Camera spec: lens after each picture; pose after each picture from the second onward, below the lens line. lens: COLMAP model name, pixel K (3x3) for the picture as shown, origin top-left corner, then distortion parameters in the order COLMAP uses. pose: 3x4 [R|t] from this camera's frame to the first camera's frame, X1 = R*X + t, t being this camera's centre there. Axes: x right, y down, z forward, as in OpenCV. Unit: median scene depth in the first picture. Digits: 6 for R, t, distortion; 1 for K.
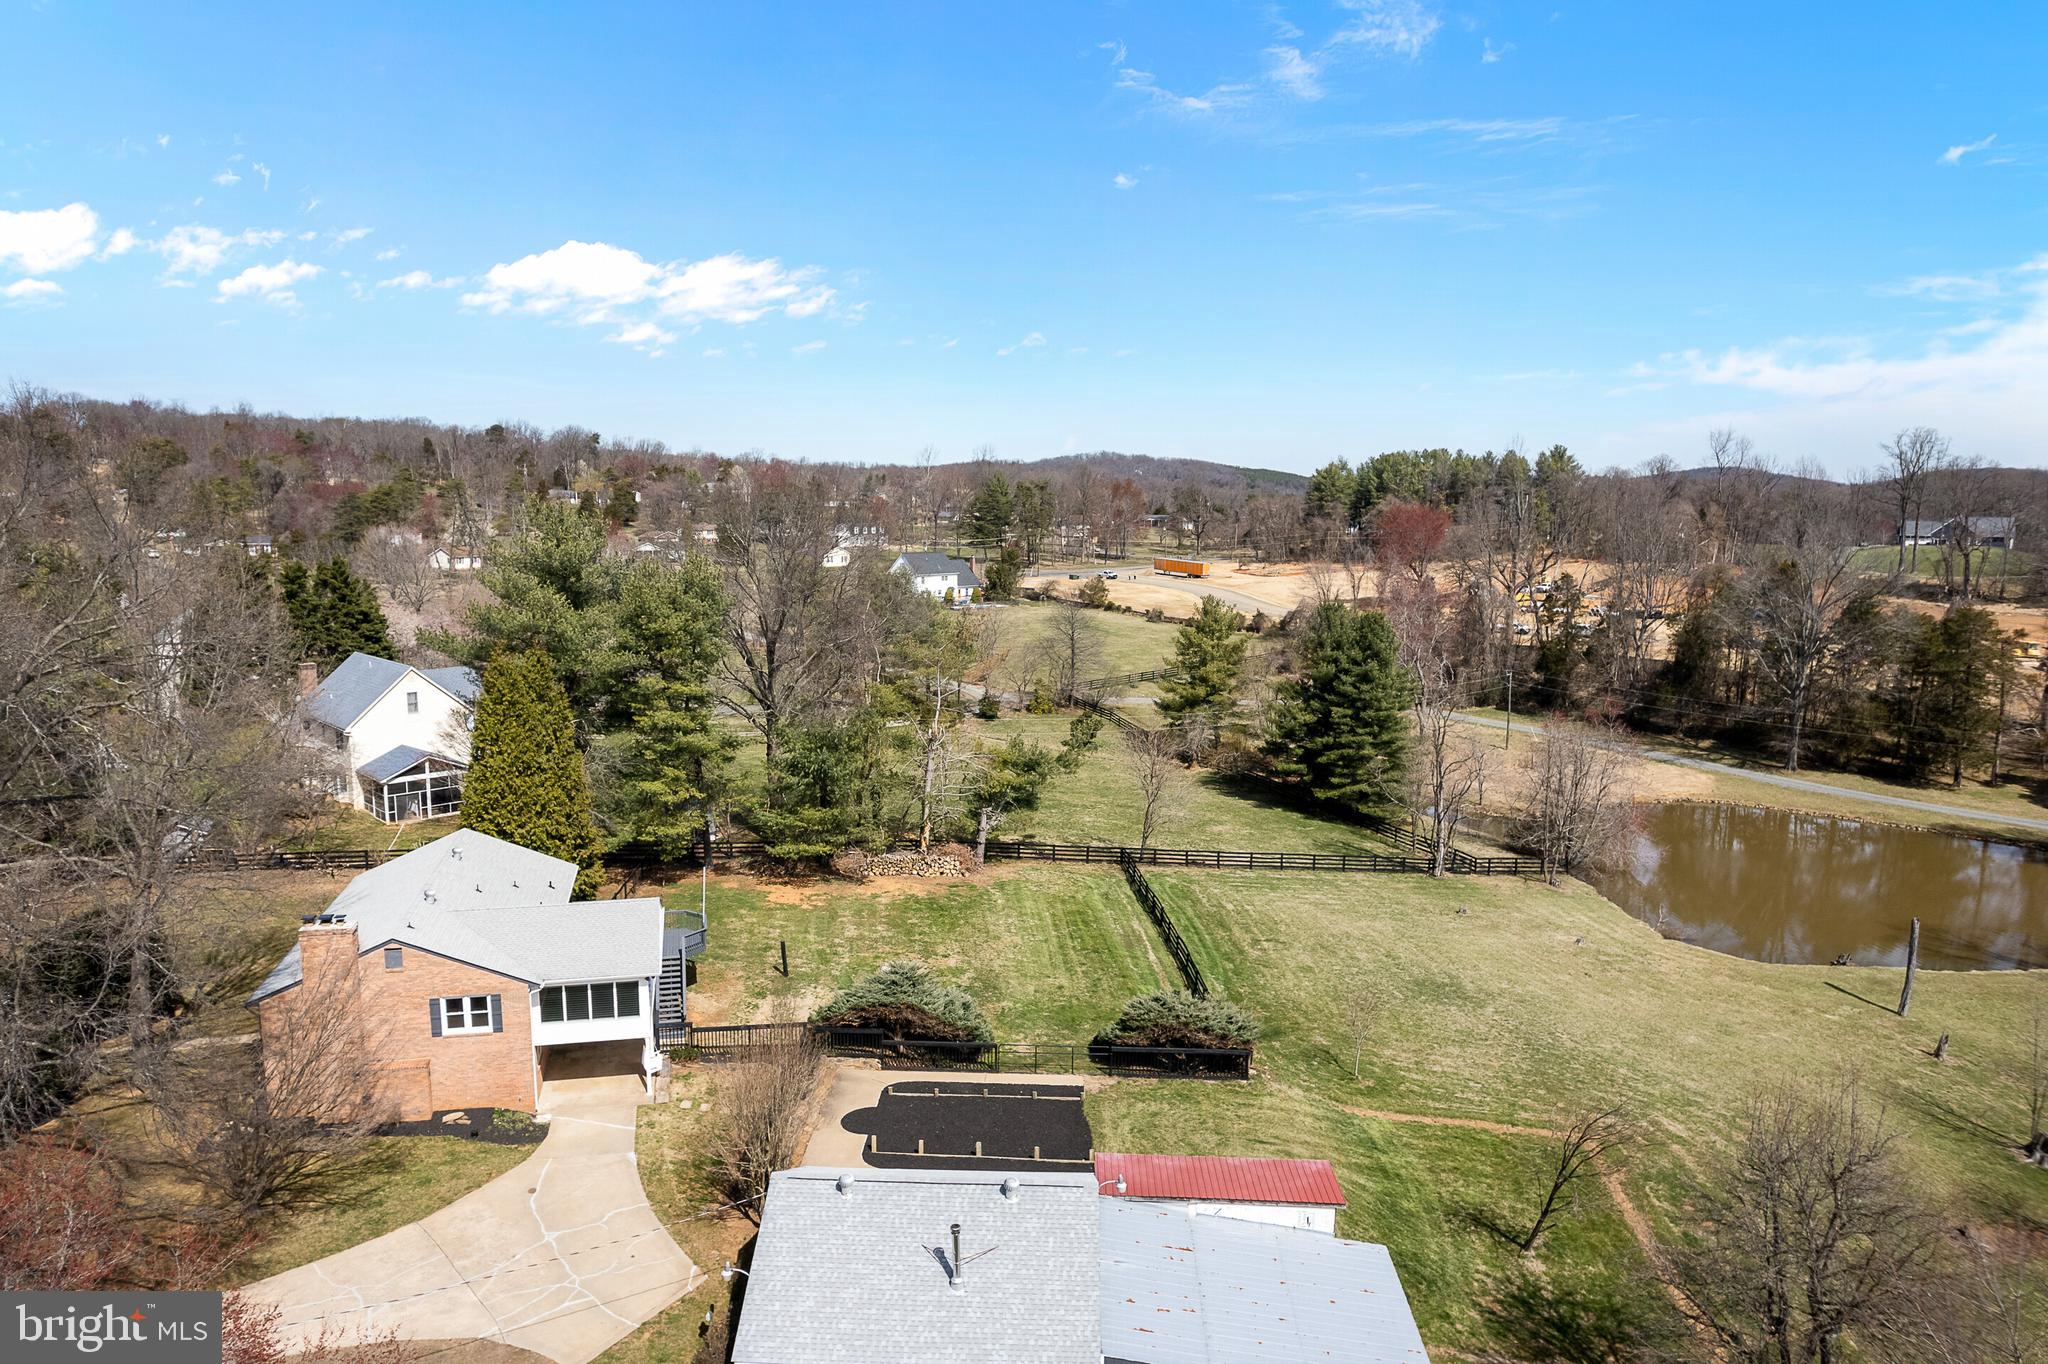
lens RADIAL K [[1310.6, 0, 1016.8], [0, 1310.6, 699.6], [0, 0, 1]] dist [-0.068545, 0.056701]
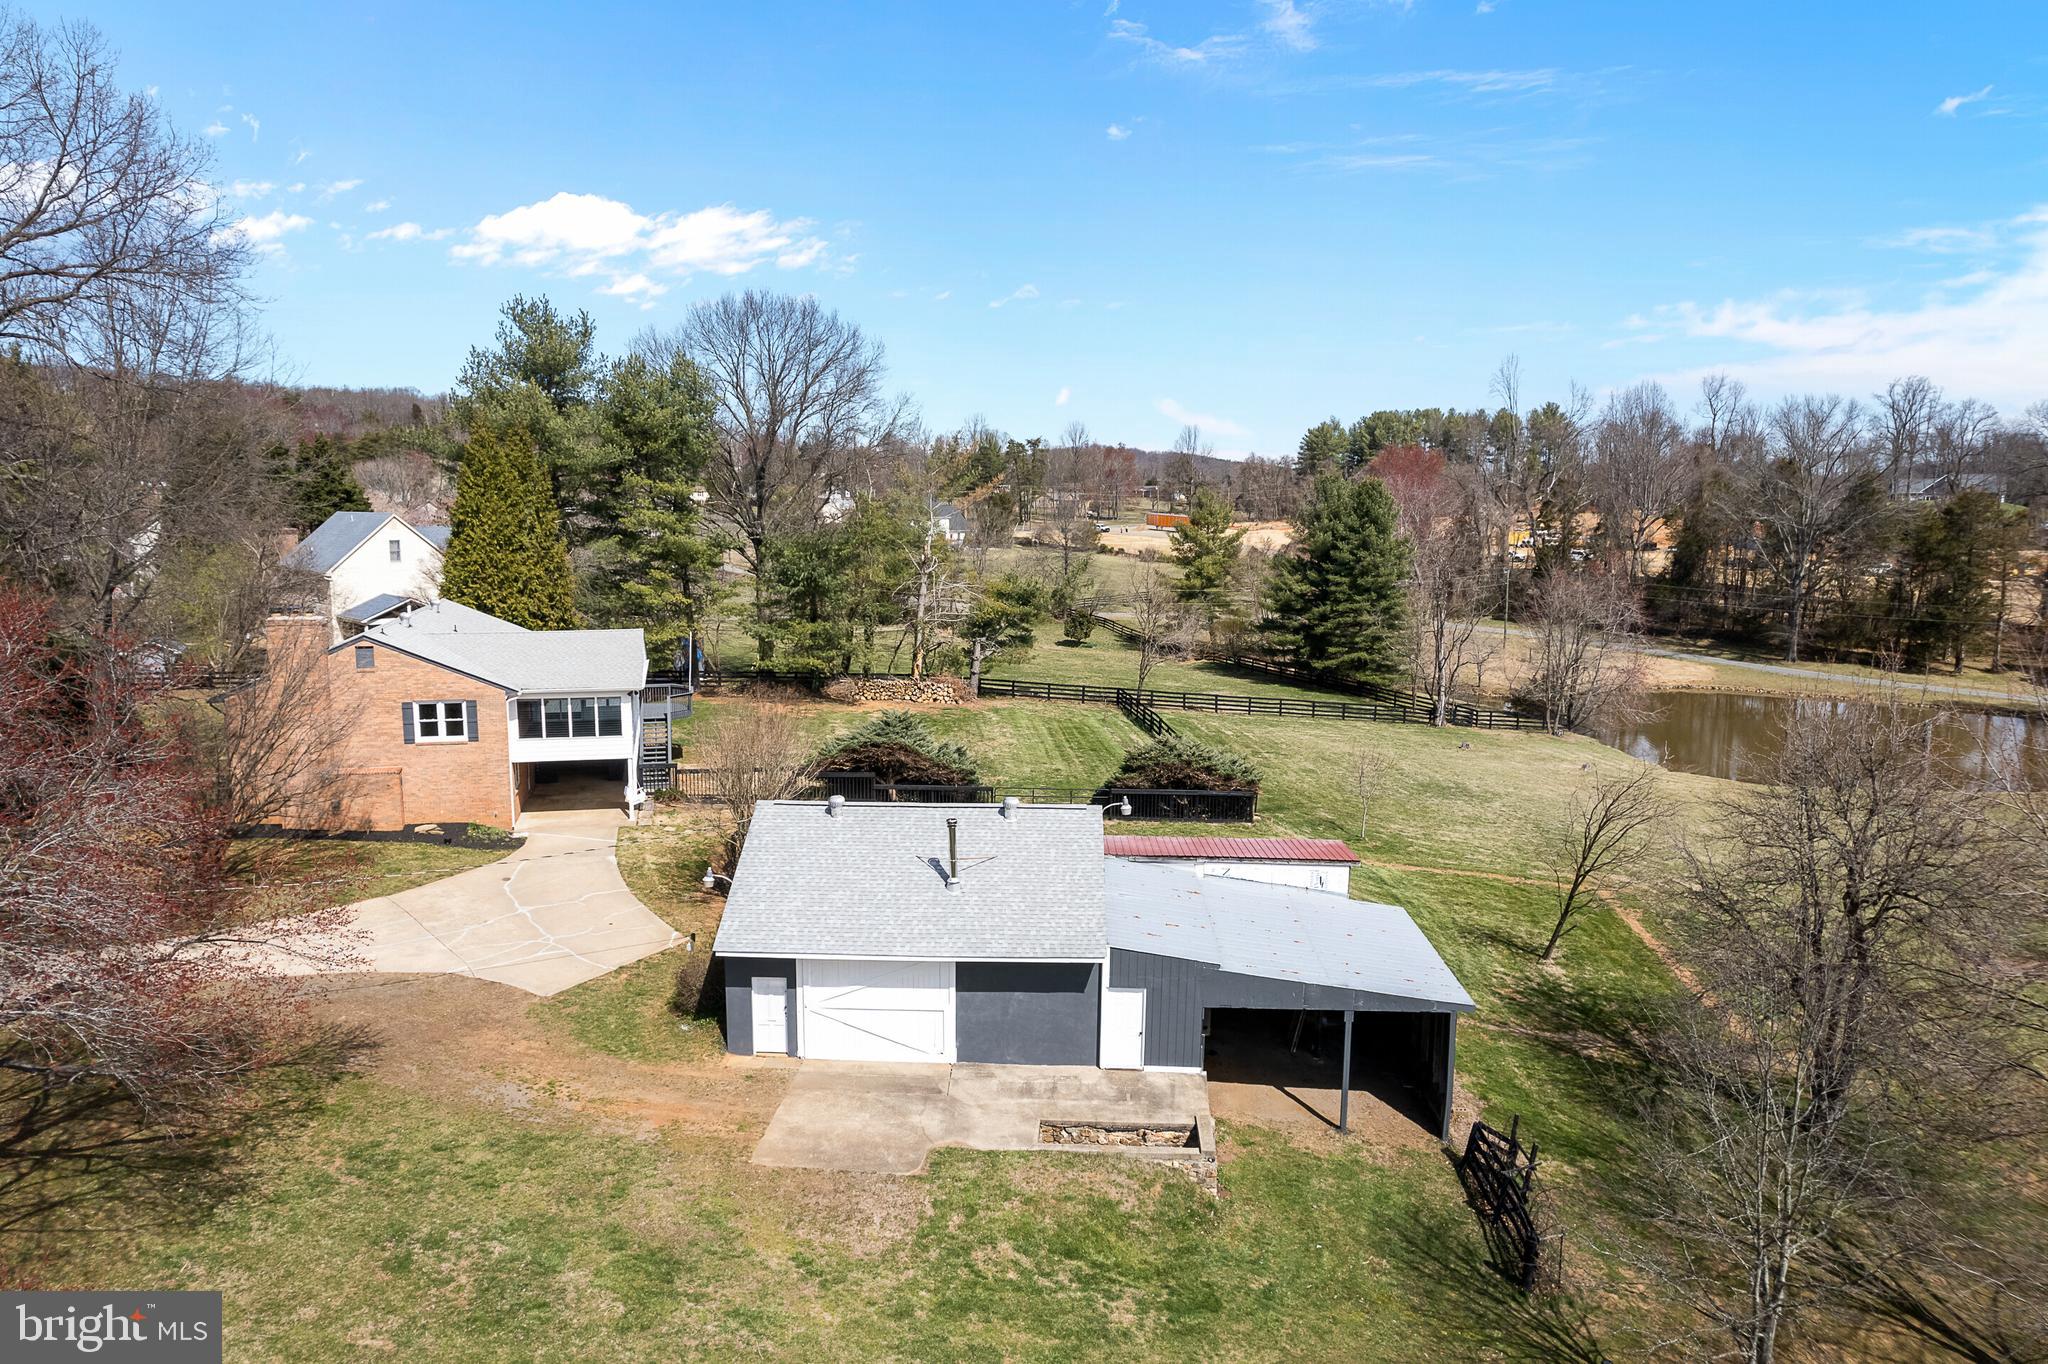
lens RADIAL K [[1310.6, 0, 1017.0], [0, 1310.6, 695.9], [0, 0, 1]] dist [-0.068545, 0.056701]
pose [[0.999975, -0.001608, 0.006847, -0.002569], [0.001625, 0.999996, -0.002520, 0.134987], [-0.006843, 0.002531, 0.999973, 0.020887]]
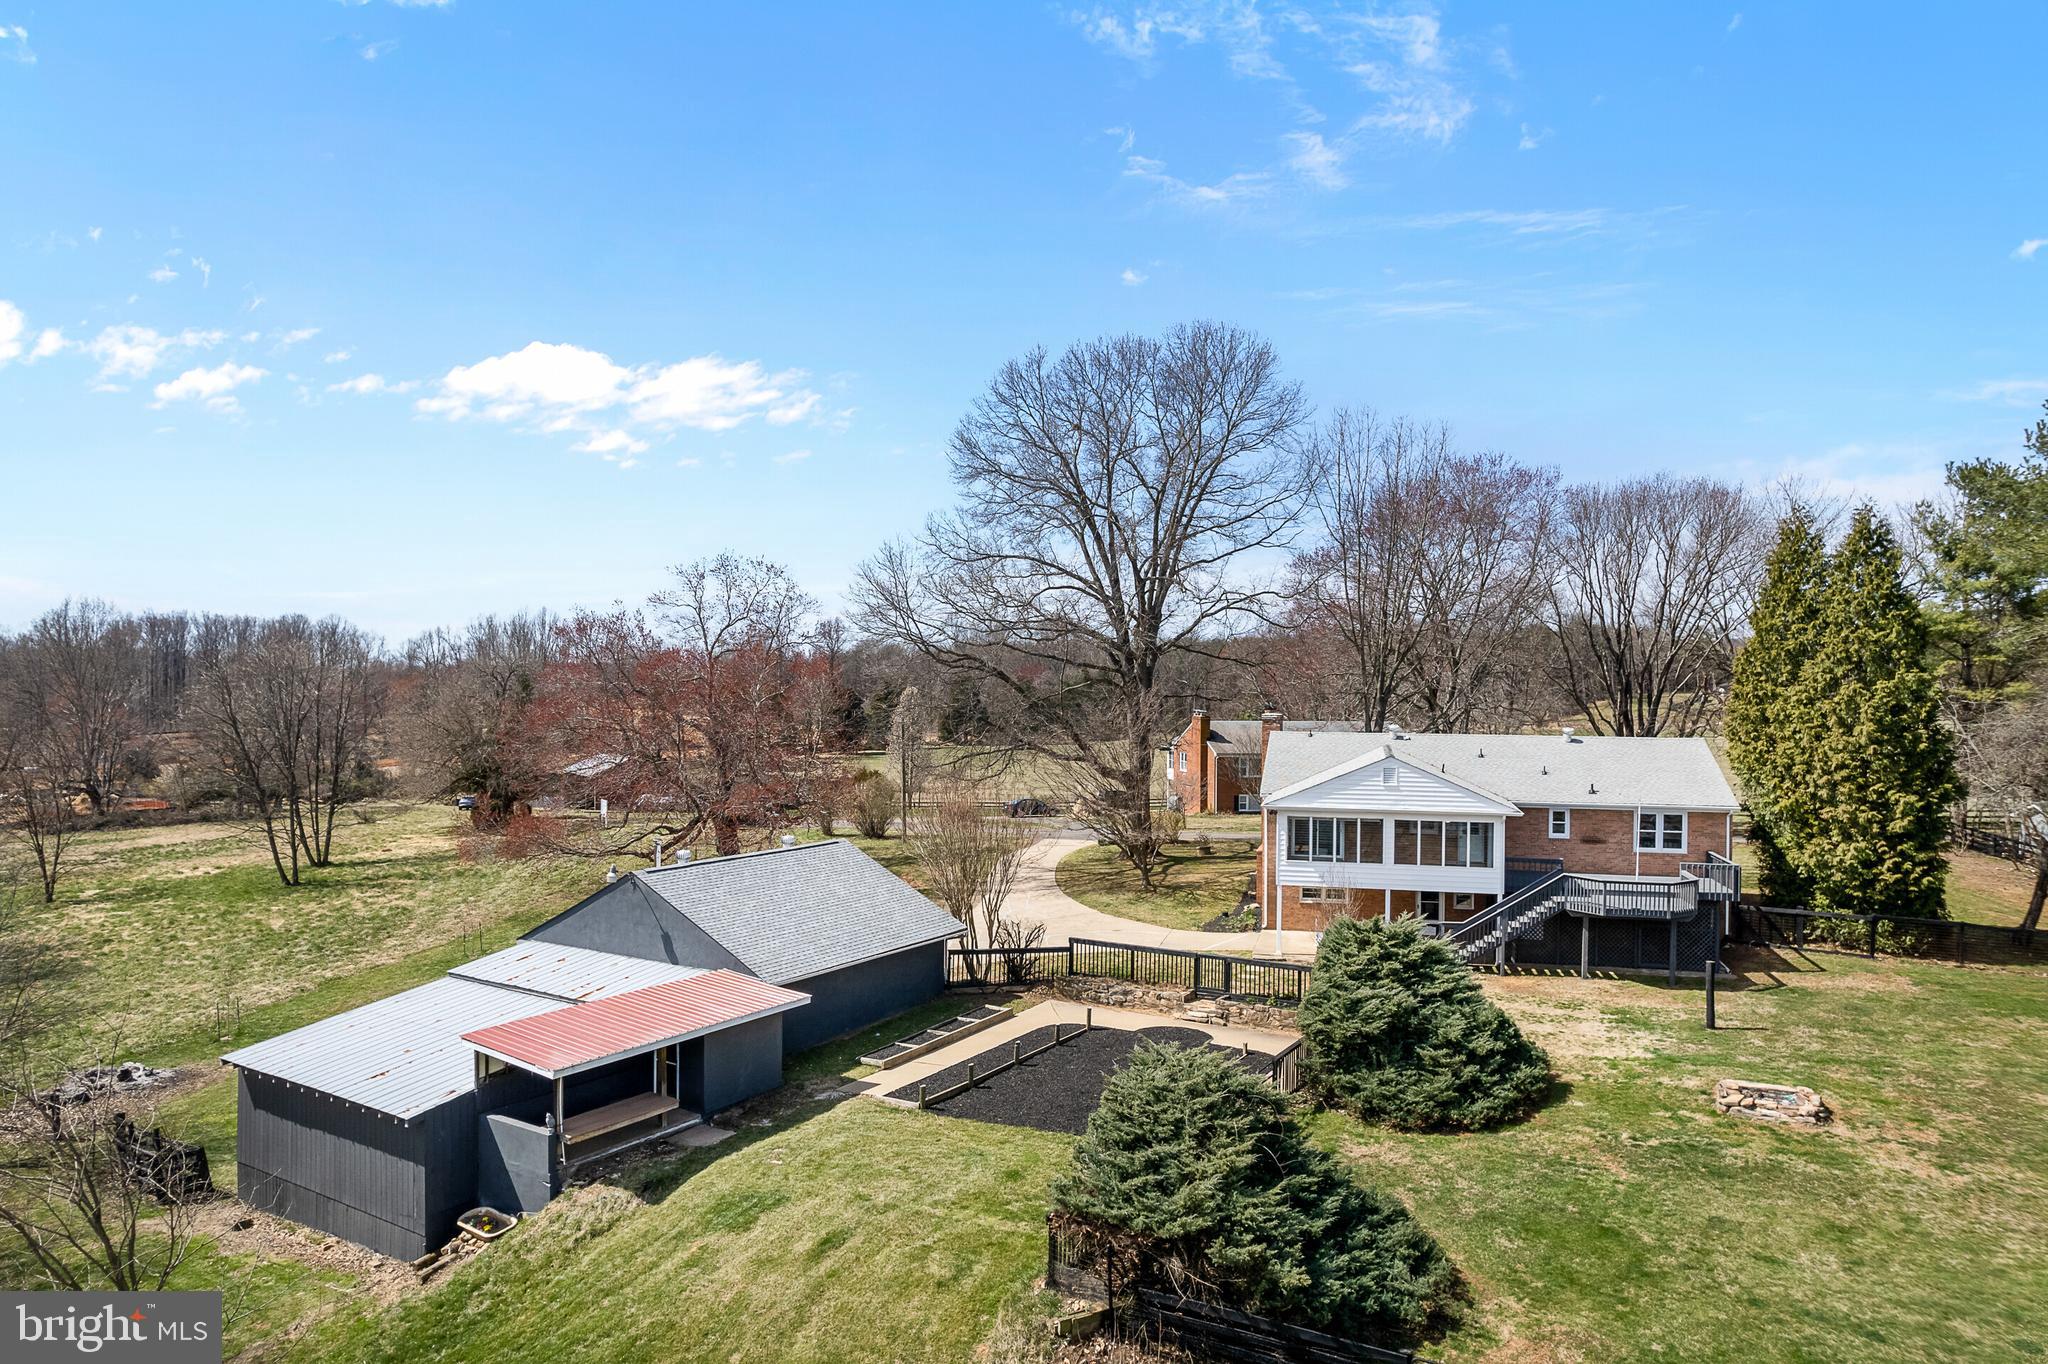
lens RADIAL K [[1310.6, 0, 1012.1], [0, 1310.6, 684.5], [0, 0, 1]] dist [-0.068545, 0.056701]
pose [[-0.485845, -0.006720, -0.874019, 0.358410], [-0.147369, 0.986284, 0.074336, 0.054641], [0.861532, 0.164919, -0.480172, 0.777538]]
